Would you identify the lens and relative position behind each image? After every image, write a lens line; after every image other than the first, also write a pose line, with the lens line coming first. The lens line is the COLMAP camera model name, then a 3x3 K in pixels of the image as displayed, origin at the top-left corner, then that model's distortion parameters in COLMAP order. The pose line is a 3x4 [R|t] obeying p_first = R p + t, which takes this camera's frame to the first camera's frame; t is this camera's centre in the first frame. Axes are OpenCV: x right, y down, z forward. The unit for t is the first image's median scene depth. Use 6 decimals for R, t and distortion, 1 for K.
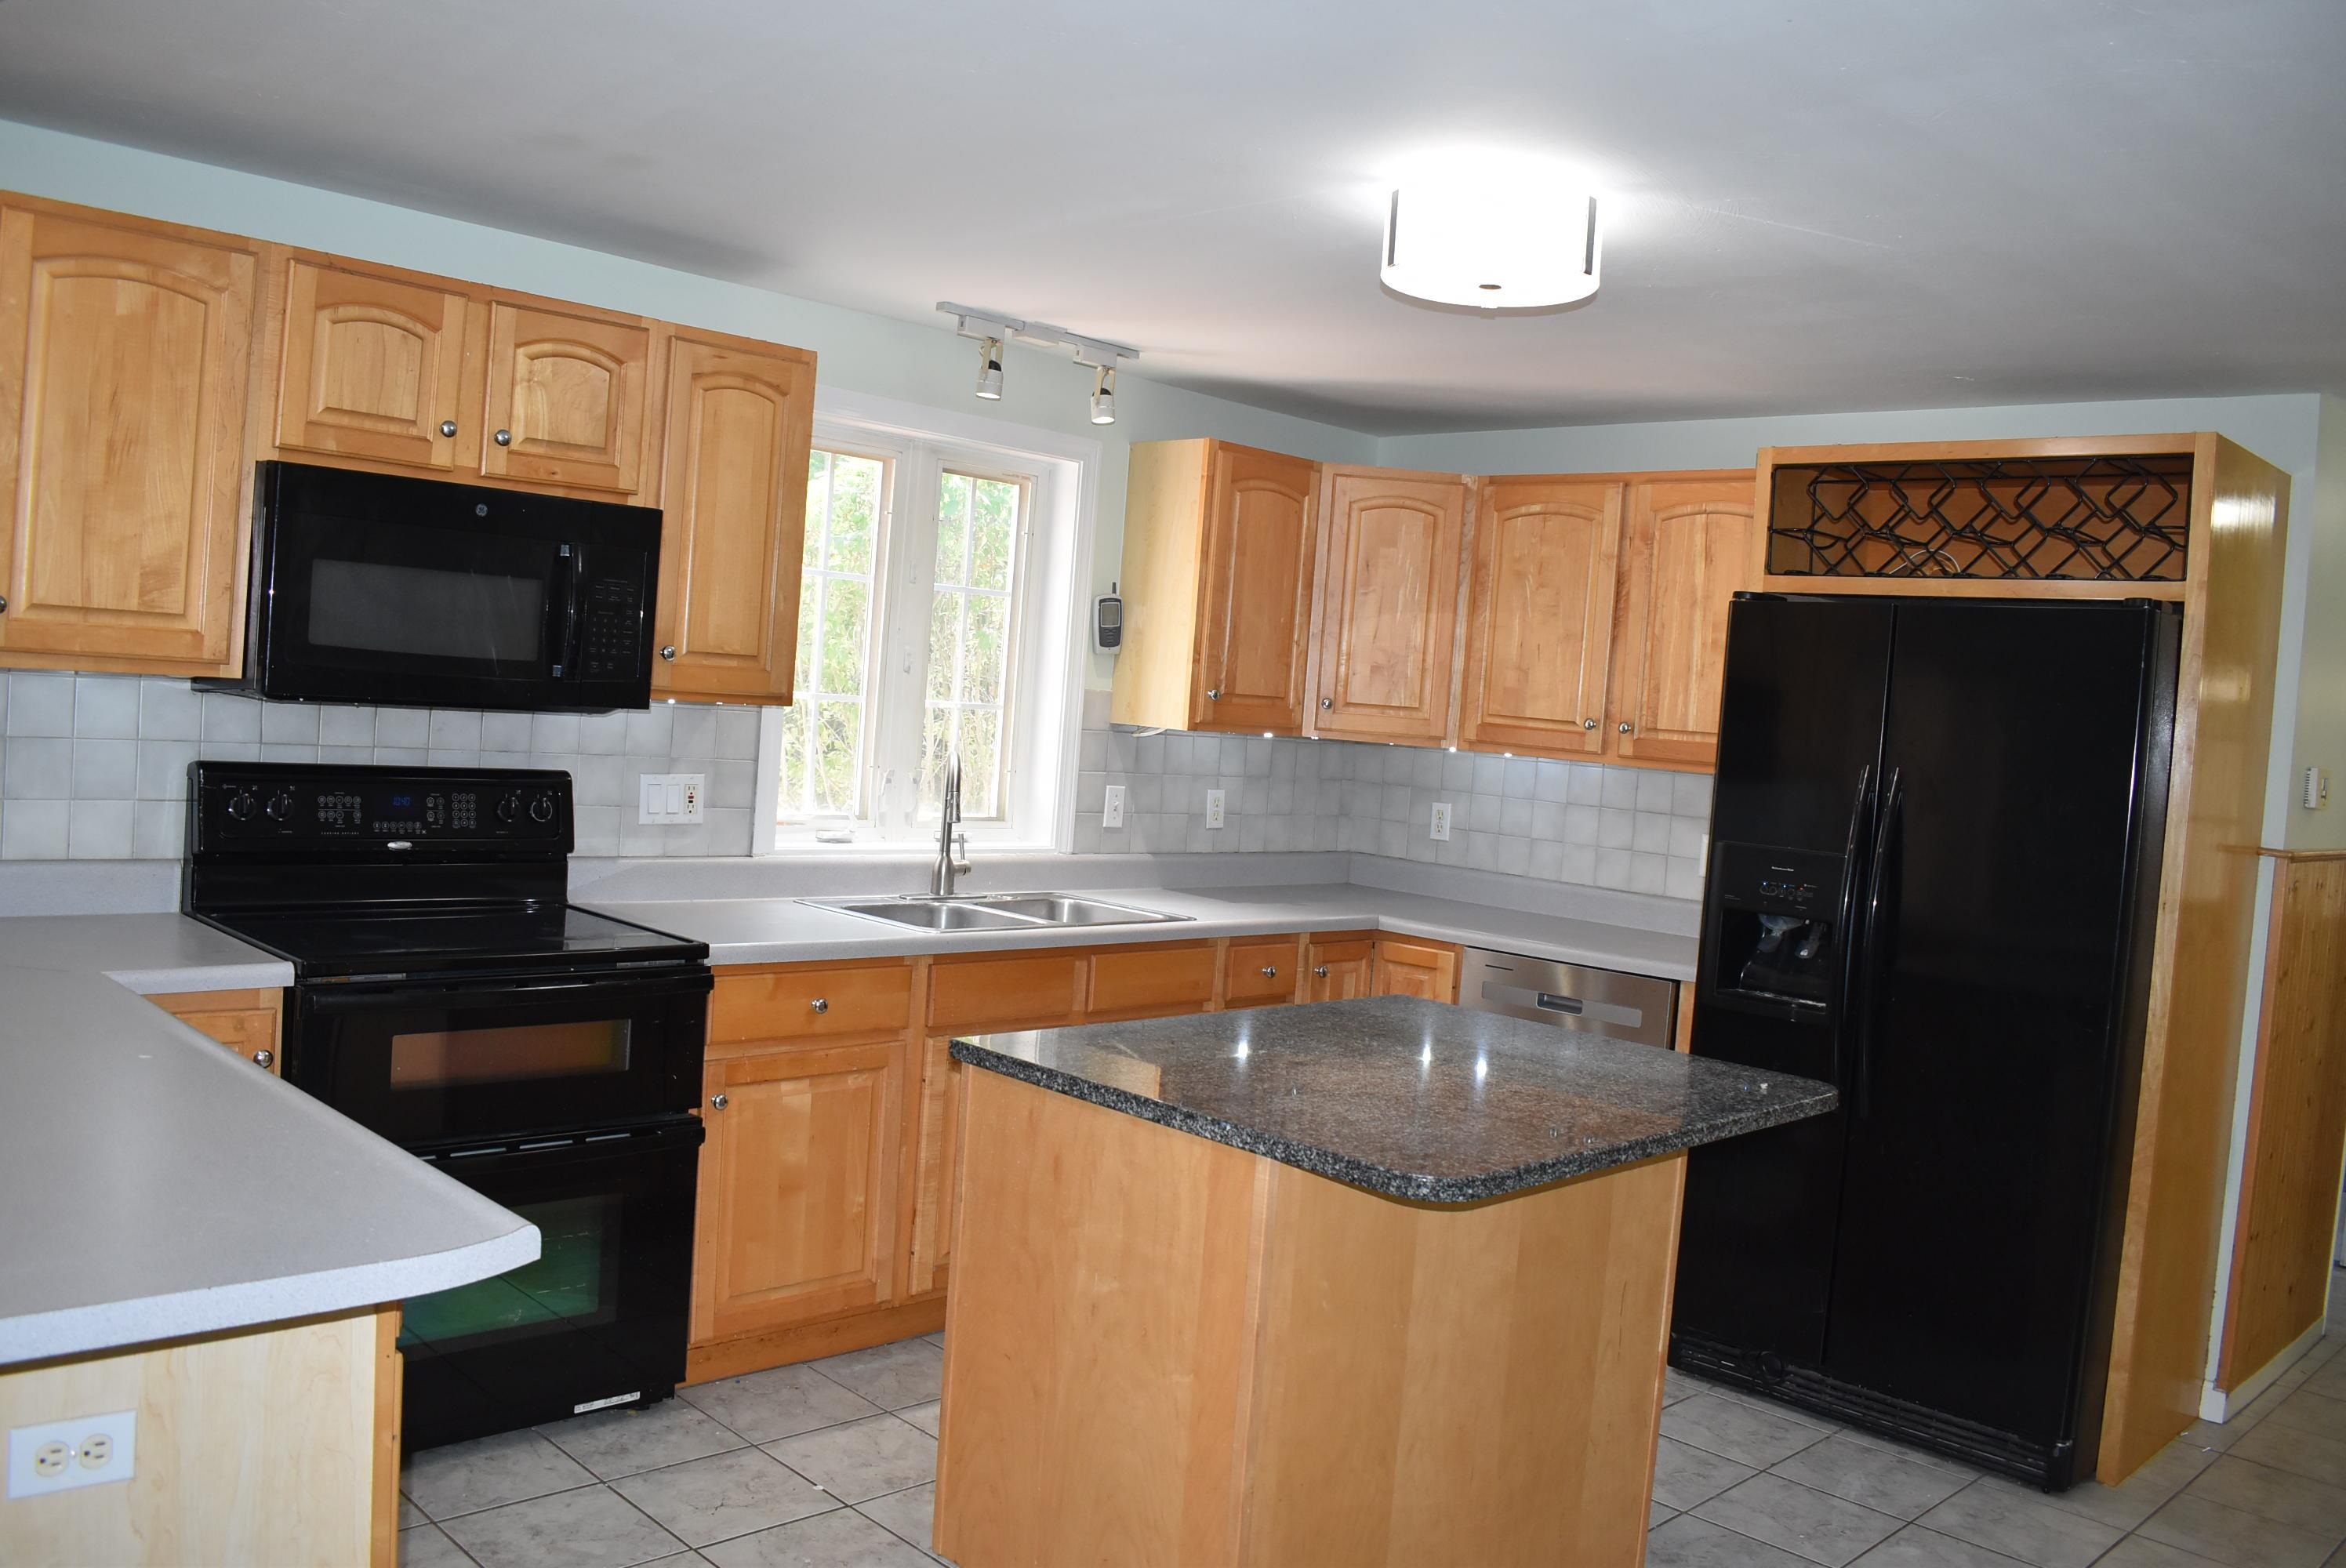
lens RADIAL K [[1857.4, 0, 1171.1], [0, 1857.4, 772.9], [0, 0, 1]] dist [-0.097310, 0.017494]
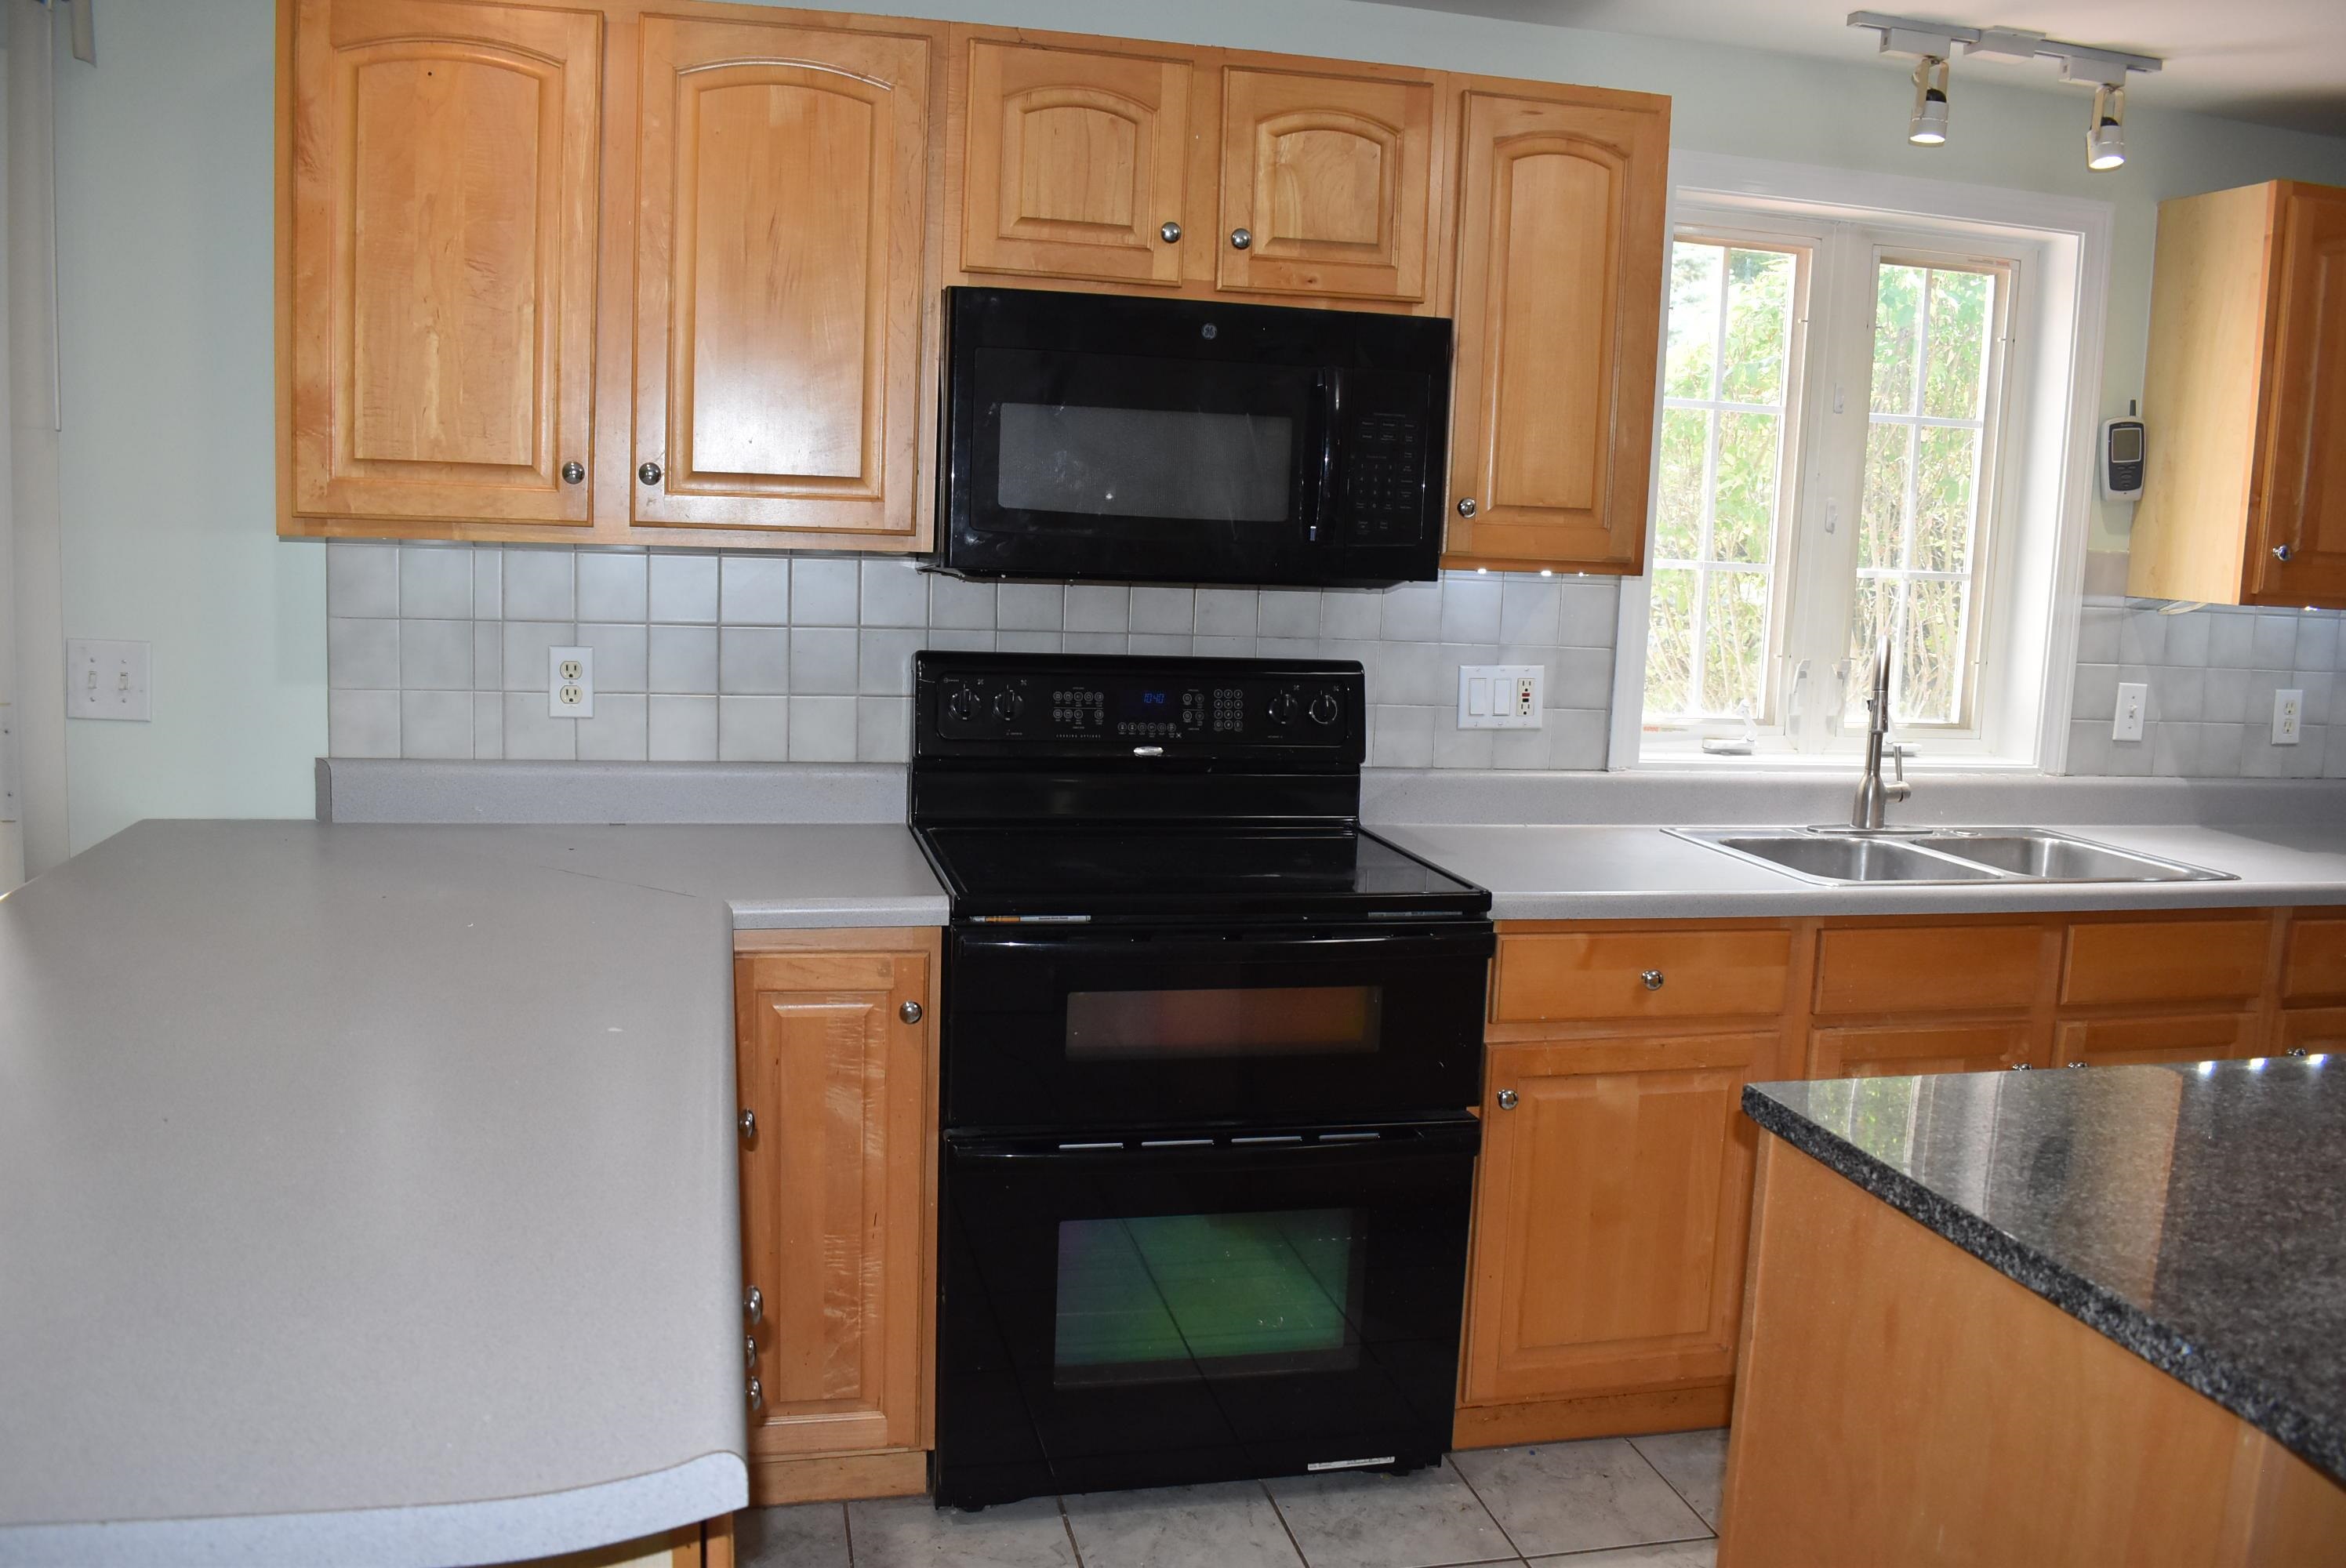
lens RADIAL K [[1857.4, 0, 1171.1], [0, 1857.4, 772.9], [0, 0, 1]] dist [-0.097310, 0.017494]
pose [[0.851196, 0.028453, -0.524077, 0.028449], [0.002103, 0.998337, 0.057617, 0.000703], [0.524844, -0.050145, 0.849720, 0.264124]]
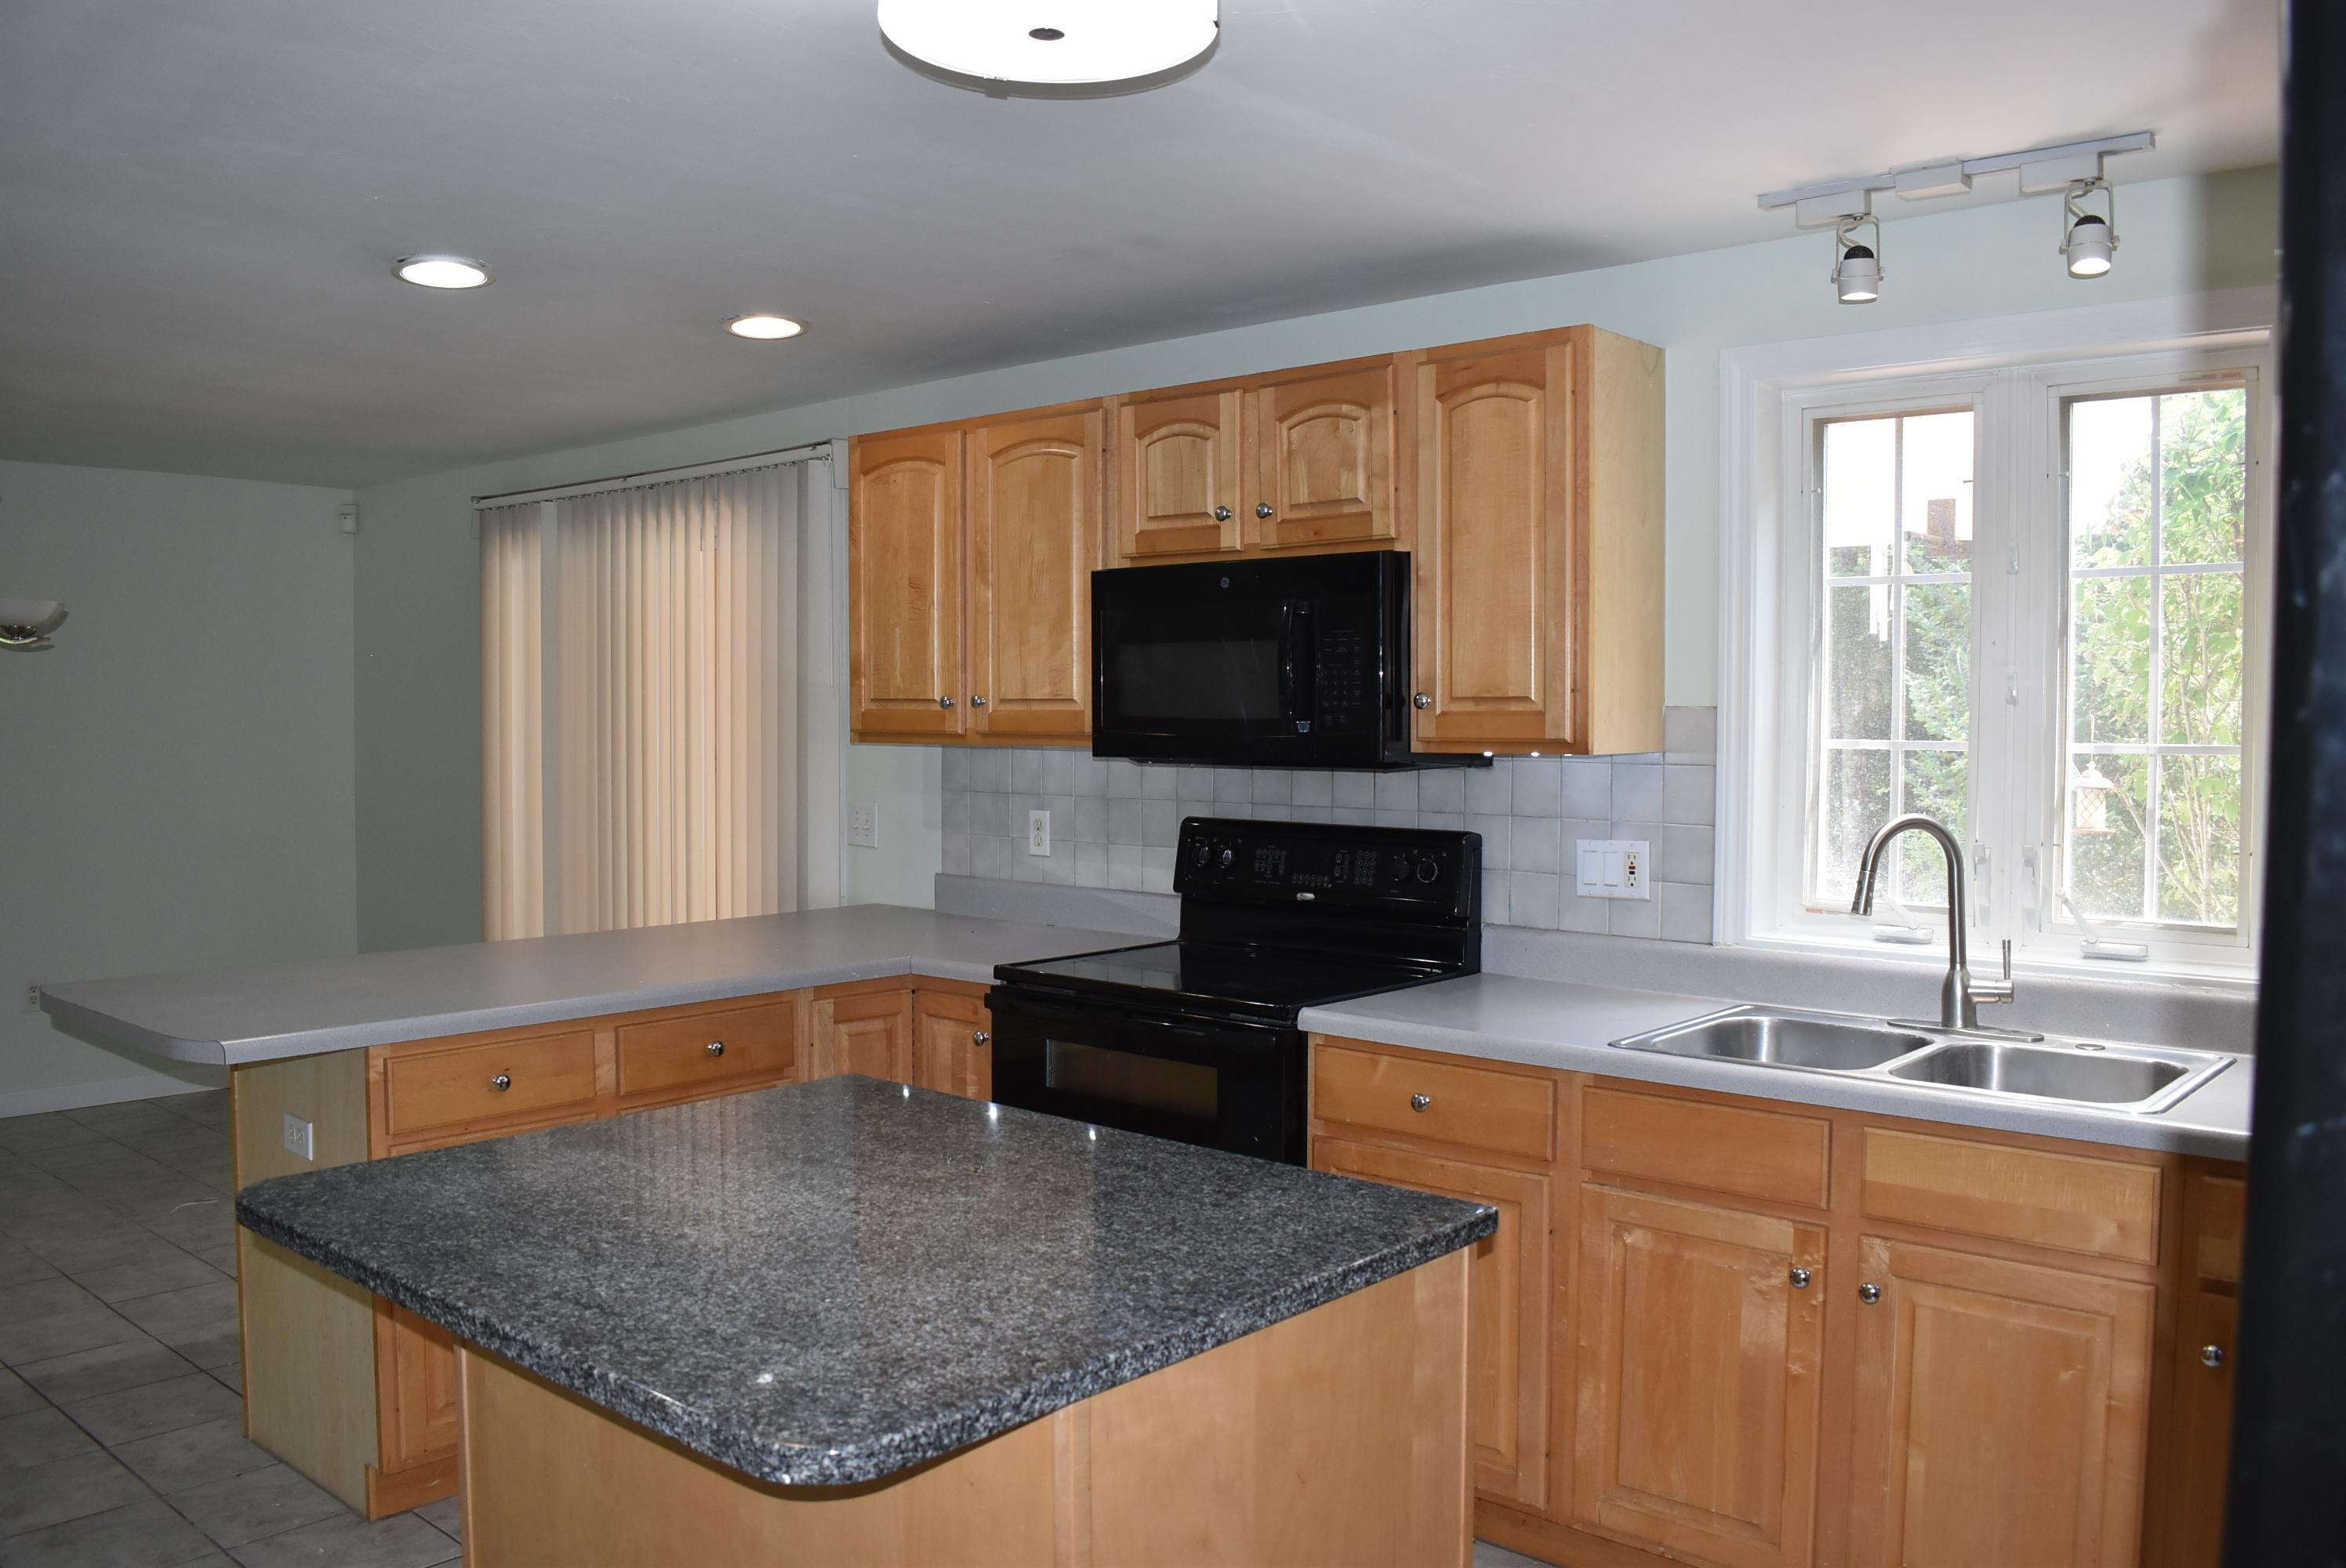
lens RADIAL K [[1857.4, 0, 1171.1], [0, 1857.4, 772.9], [0, 0, 1]] dist [-0.097310, 0.017494]
pose [[0.063189, -0.037530, -0.997296, 0.622281], [-0.037764, 0.998487, -0.039967, 0.012494], [0.997287, 0.040187, 0.061676, 0.787332]]
